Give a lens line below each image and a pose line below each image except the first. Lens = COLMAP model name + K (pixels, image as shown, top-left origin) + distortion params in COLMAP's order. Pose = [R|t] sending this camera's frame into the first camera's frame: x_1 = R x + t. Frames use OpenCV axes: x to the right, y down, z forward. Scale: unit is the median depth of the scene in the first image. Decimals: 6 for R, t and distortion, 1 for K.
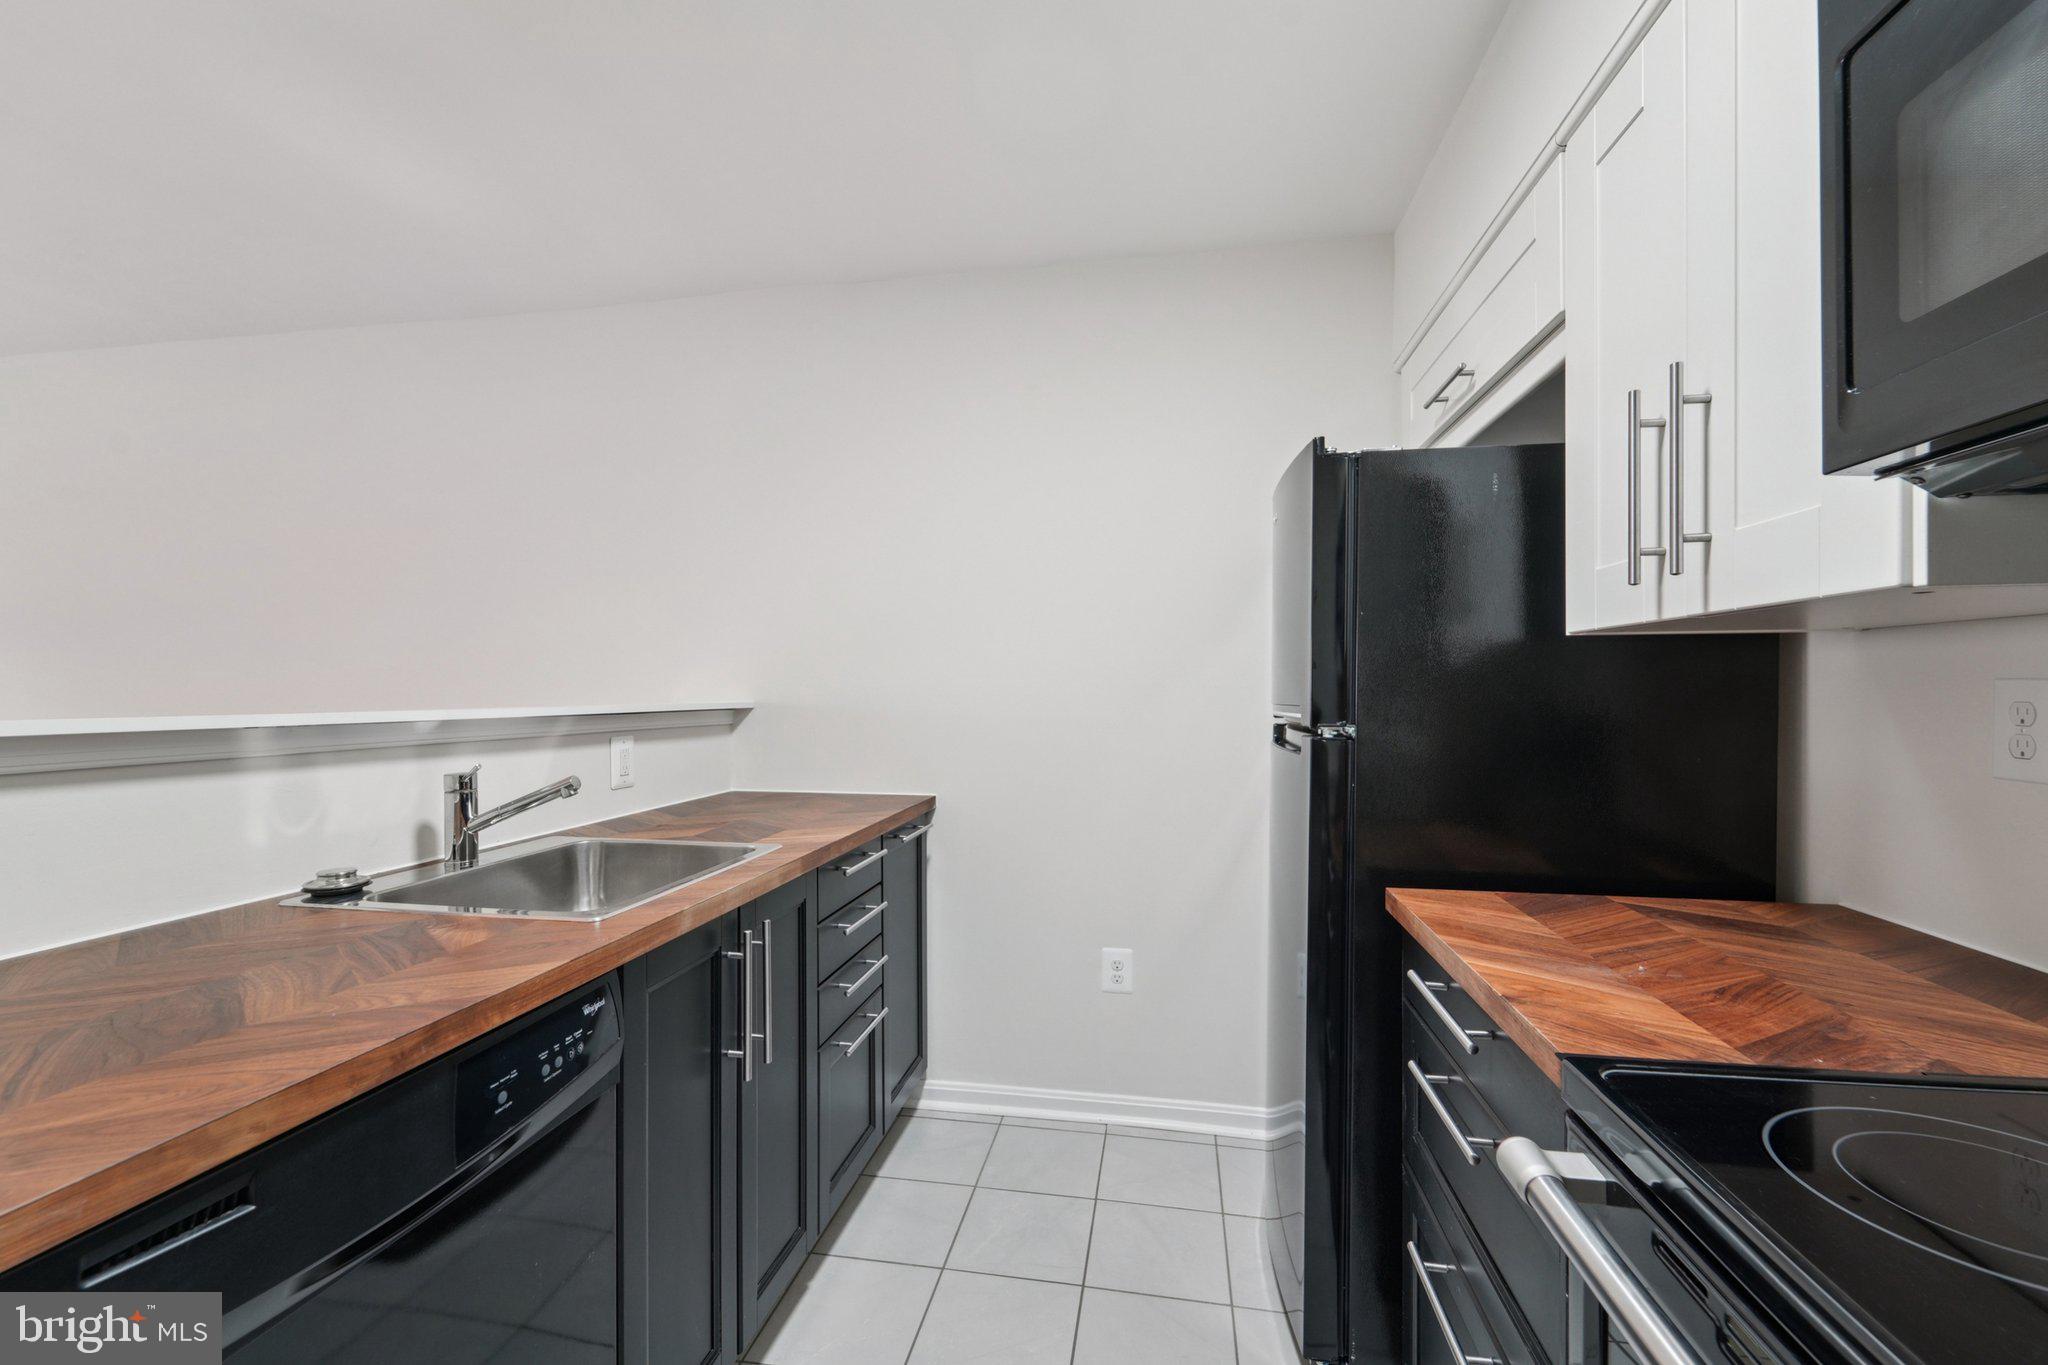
lens RADIAL K [[843.0, 0, 1019.5], [0, 843.0, 691.8], [0, 0, 1]] dist [0.001188, -0.002074]
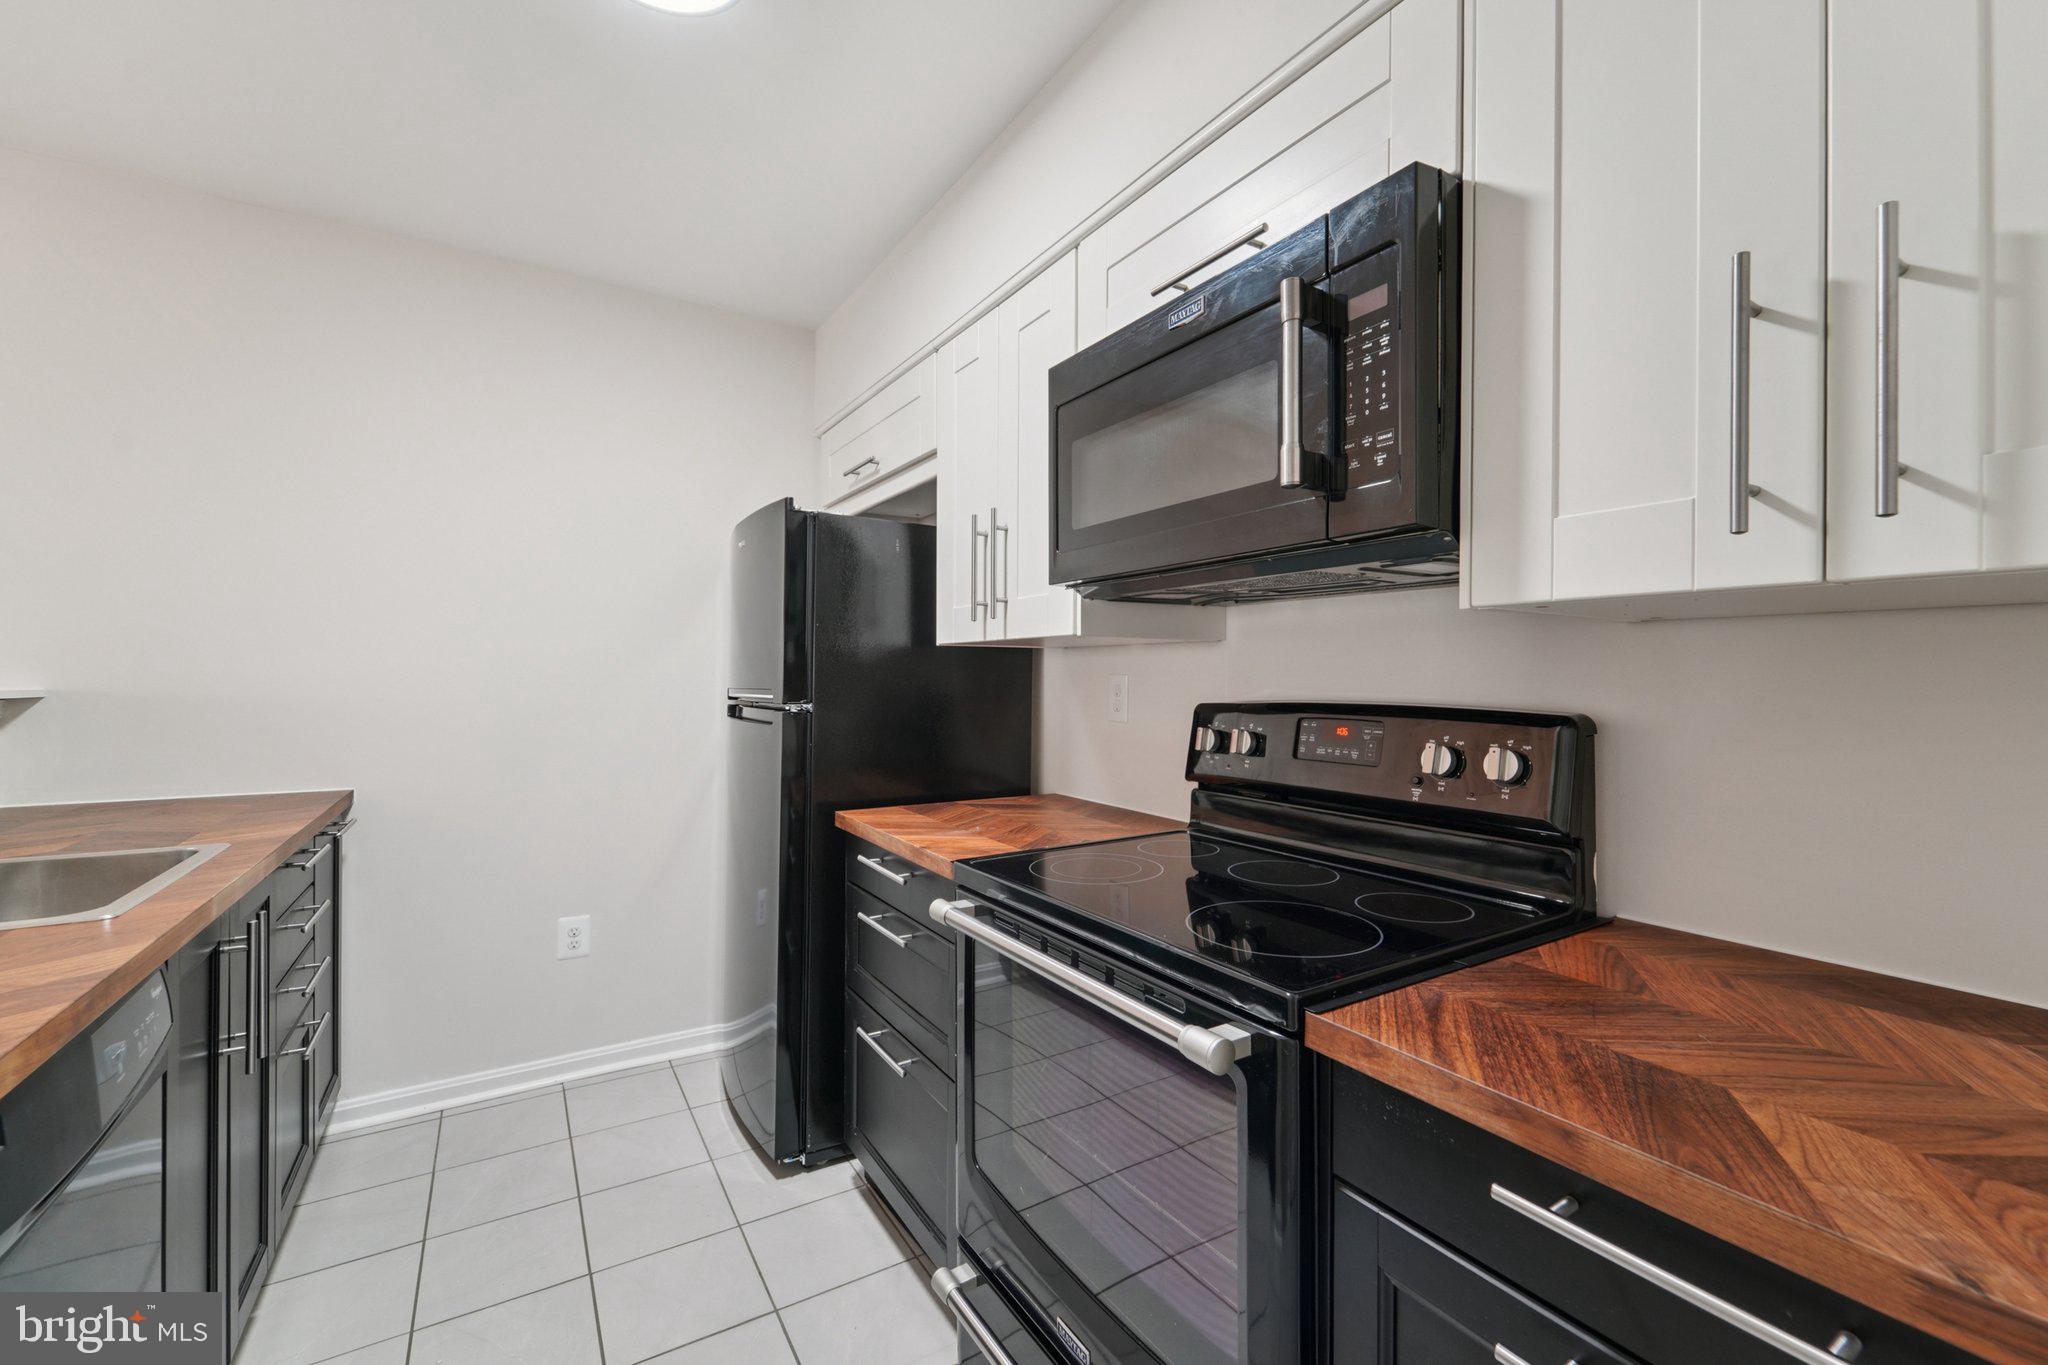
lens RADIAL K [[843.0, 0, 1041.7], [0, 843.0, 667.4], [0, 0, 1]] dist [0.001188, -0.002074]
pose [[0.731833, 0.013282, 0.681354, -0.328030], [-0.003980, 0.999876, -0.015216, -0.000191], [-0.681472, 0.008423, 0.731796, -0.350606]]
